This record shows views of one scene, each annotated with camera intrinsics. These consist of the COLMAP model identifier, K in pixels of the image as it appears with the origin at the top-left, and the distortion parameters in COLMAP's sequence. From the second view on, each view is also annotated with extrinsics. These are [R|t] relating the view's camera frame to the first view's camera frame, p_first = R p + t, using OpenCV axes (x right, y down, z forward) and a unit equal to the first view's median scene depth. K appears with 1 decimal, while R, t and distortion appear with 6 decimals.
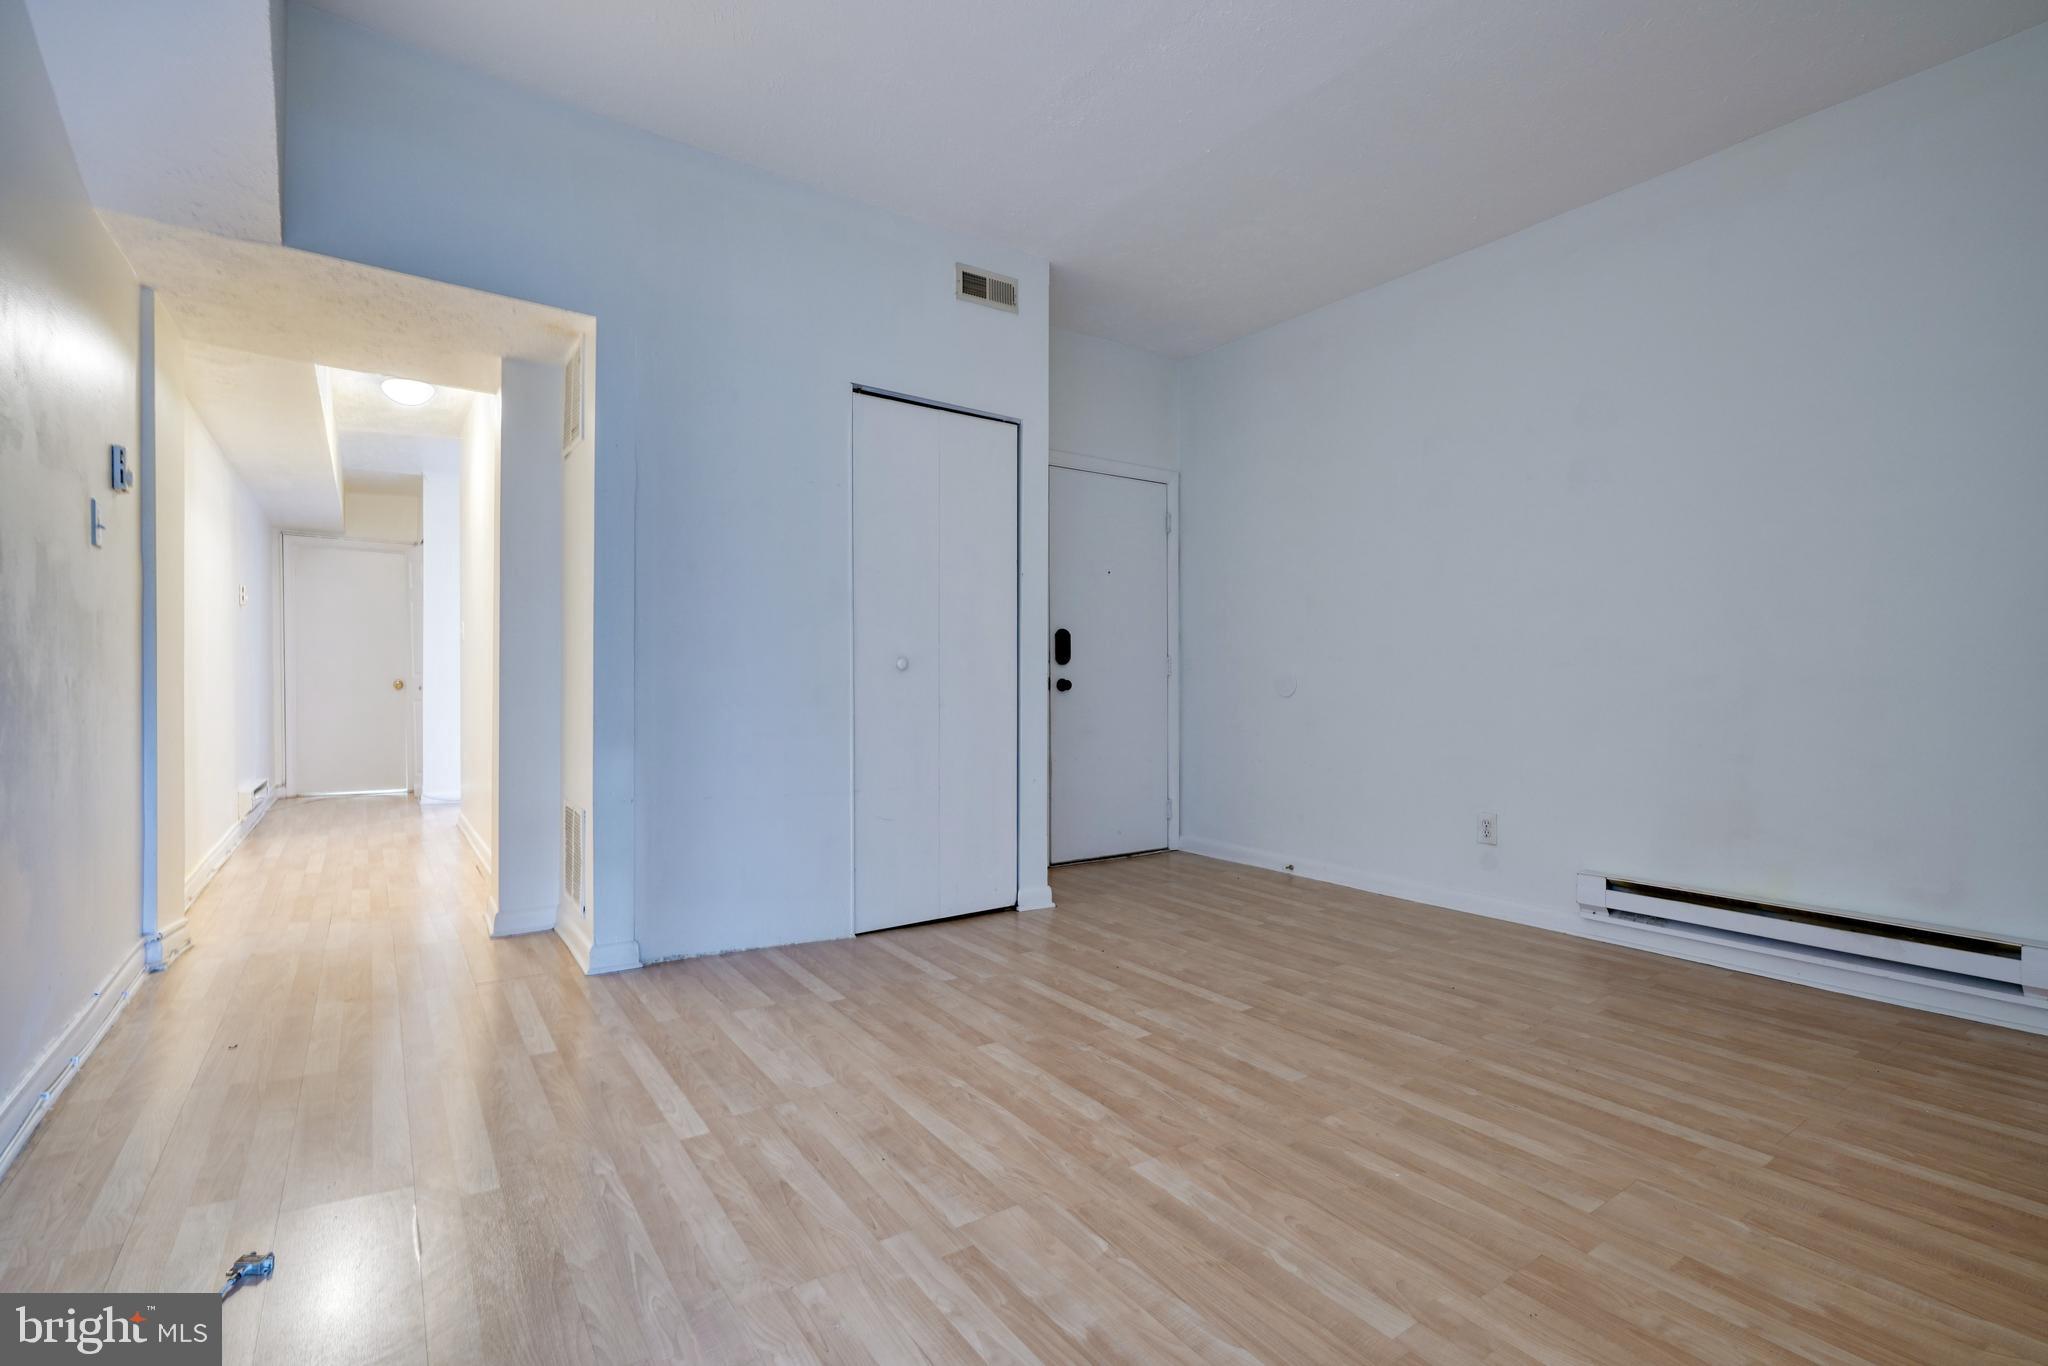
lens RADIAL K [[930.6, 0, 1014.3], [0, 930.6, 671.5], [0, 0, 1]] dist [-0.014451, 0.006191]
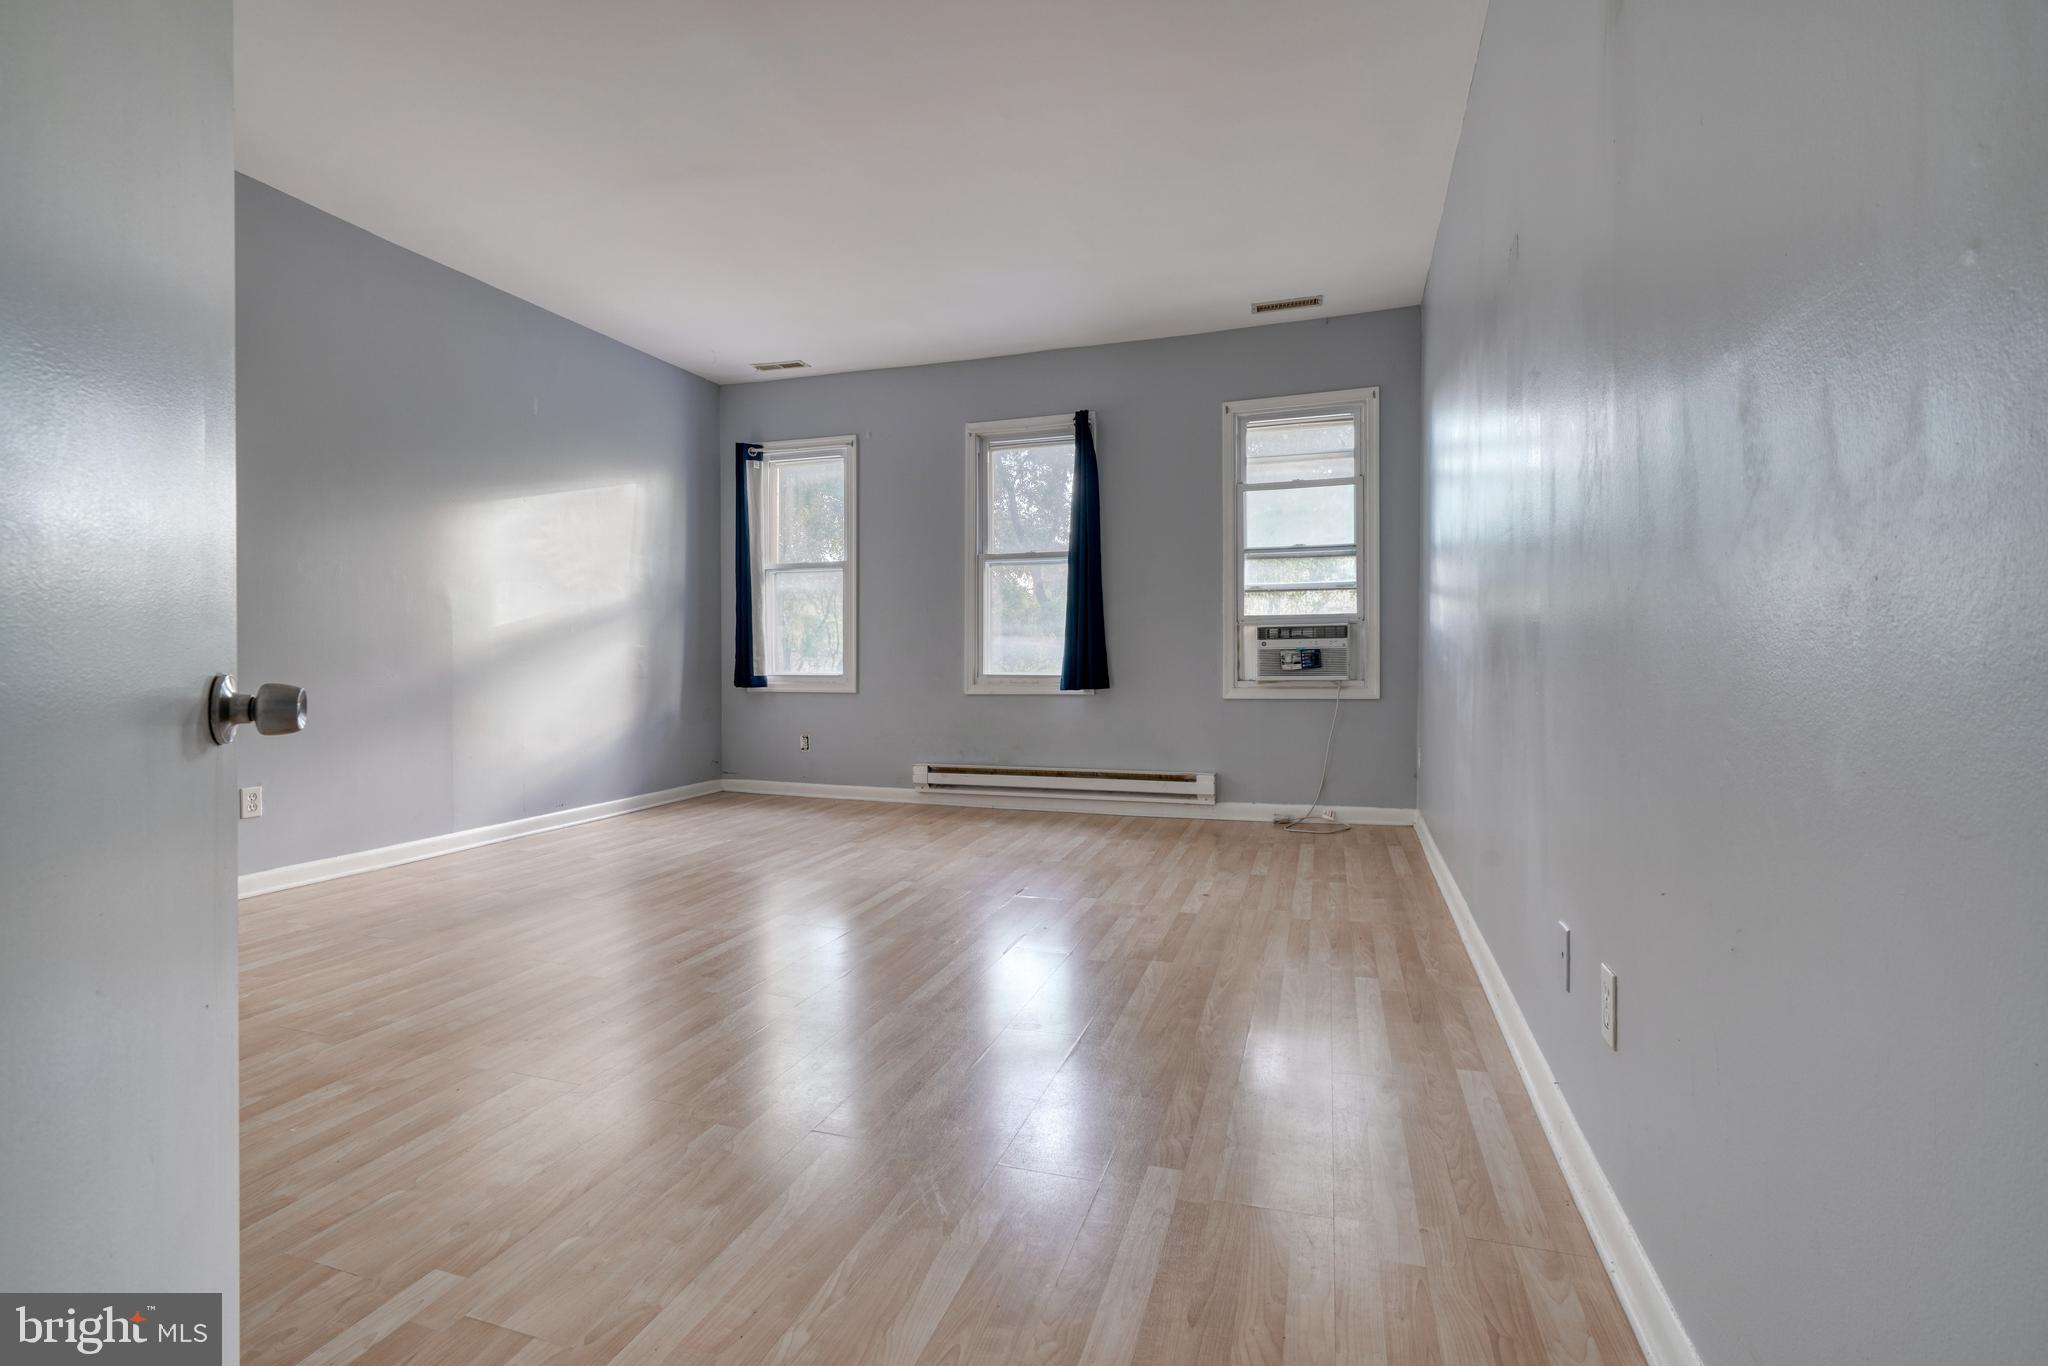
lens RADIAL K [[930.6, 0, 1014.3], [0, 930.6, 671.5], [0, 0, 1]] dist [-0.014451, 0.006191]
pose [[-0.595279, -0.016394, 0.803352, -3.481389], [-0.011688, 0.999863, 0.011743, 0.128813], [-0.803434, -0.002399, -0.595388, 8.148501]]
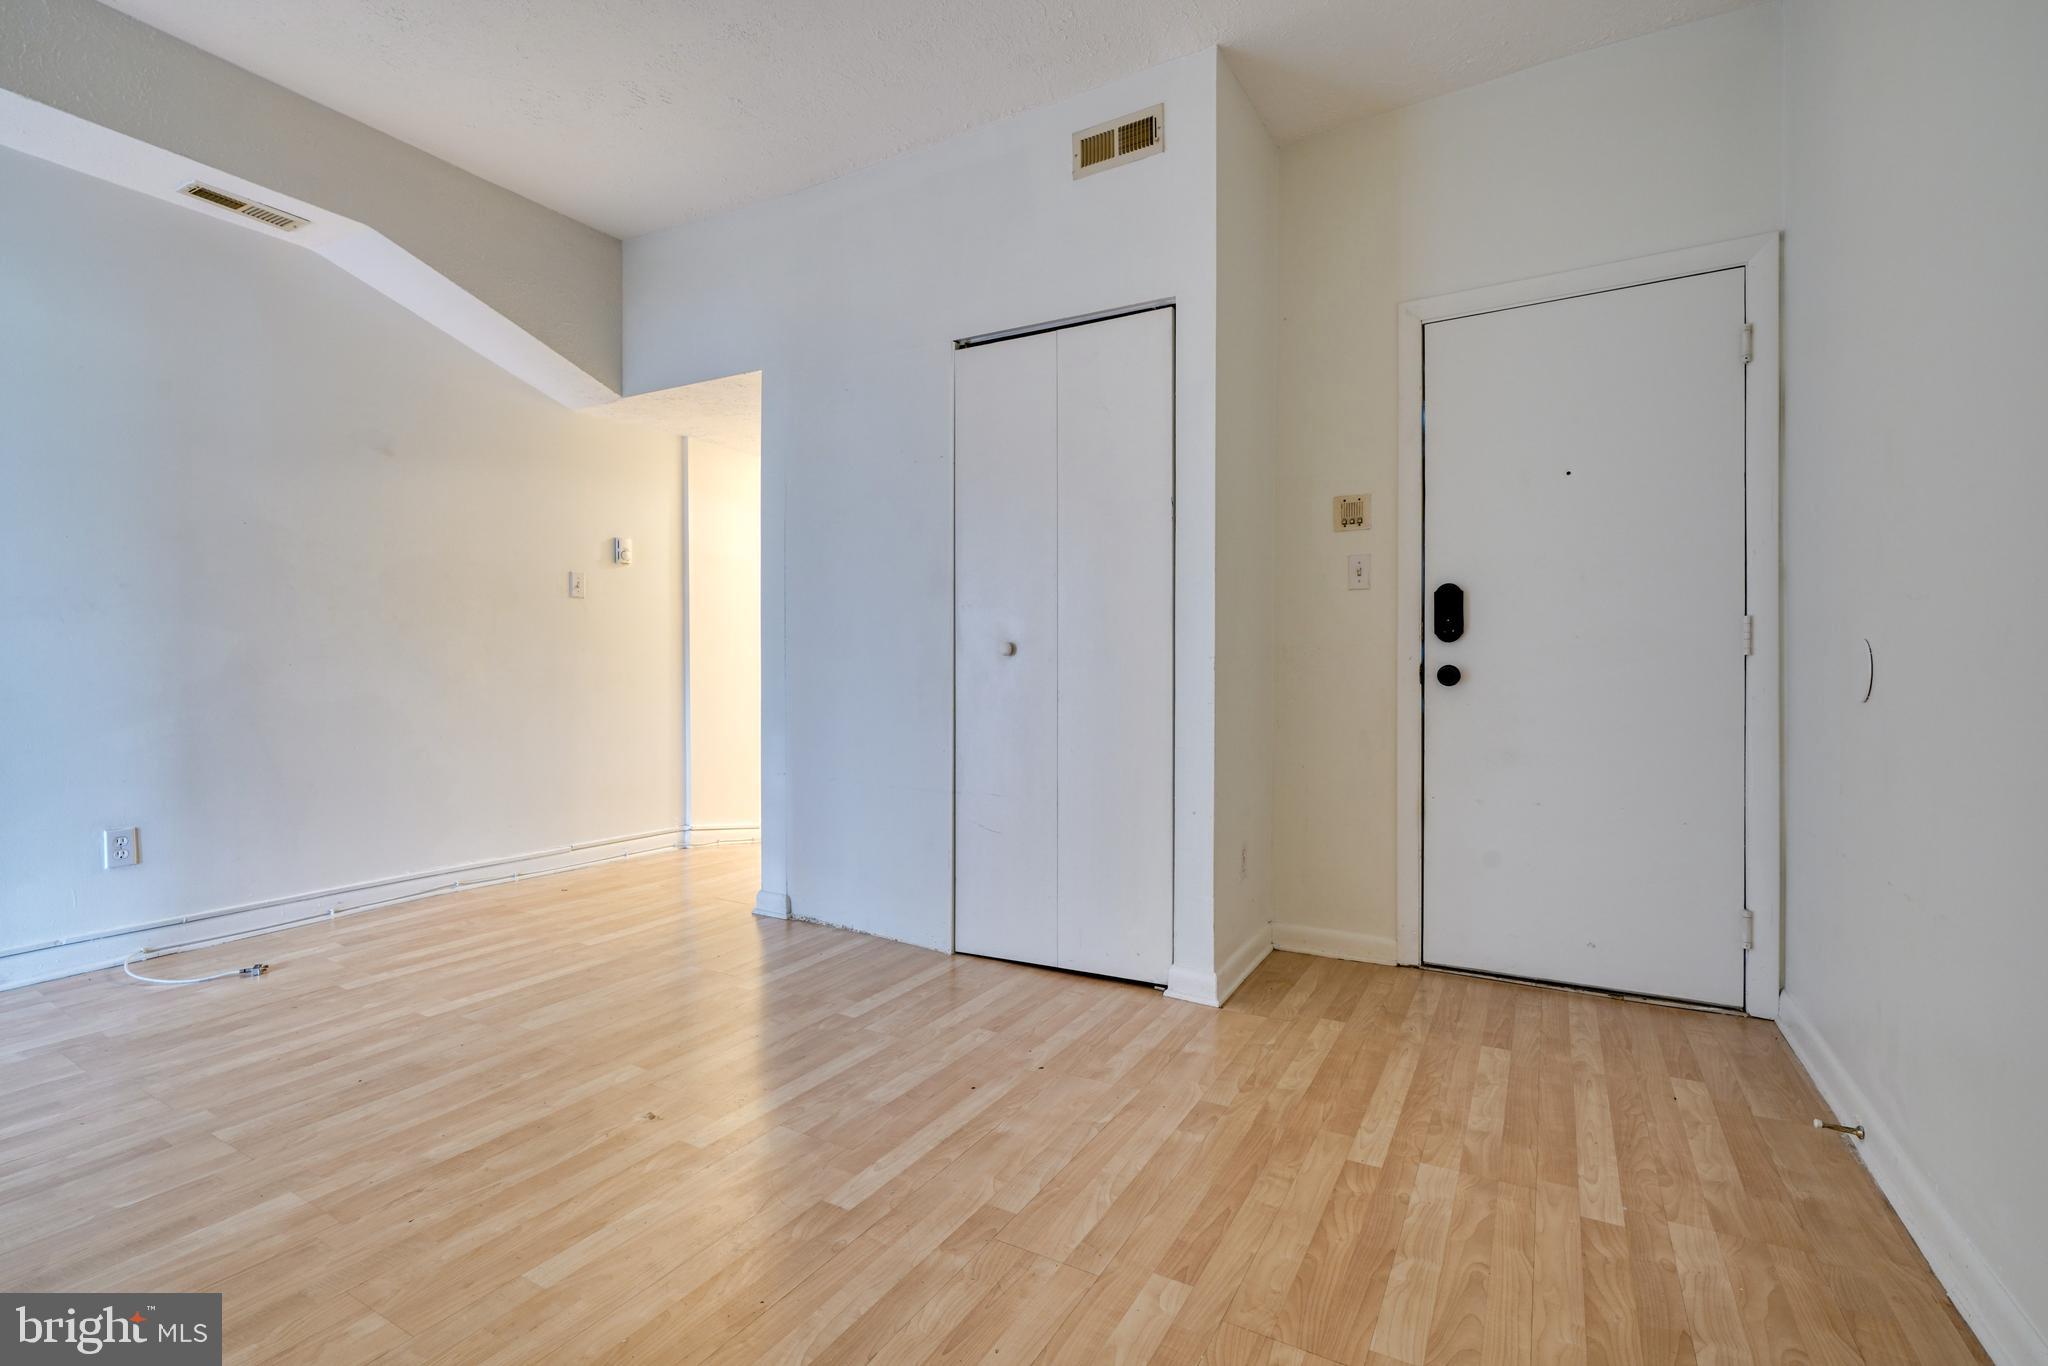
lens RADIAL K [[930.6, 0, 1014.3], [0, 930.6, 671.5], [0, 0, 1]] dist [-0.014451, 0.006191]
pose [[0.423088, -0.003883, -0.906080, 0.720036], [0.012404, 0.999922, 0.001507, 0.011400], [0.906004, -0.011876, 0.423103, 0.719278]]
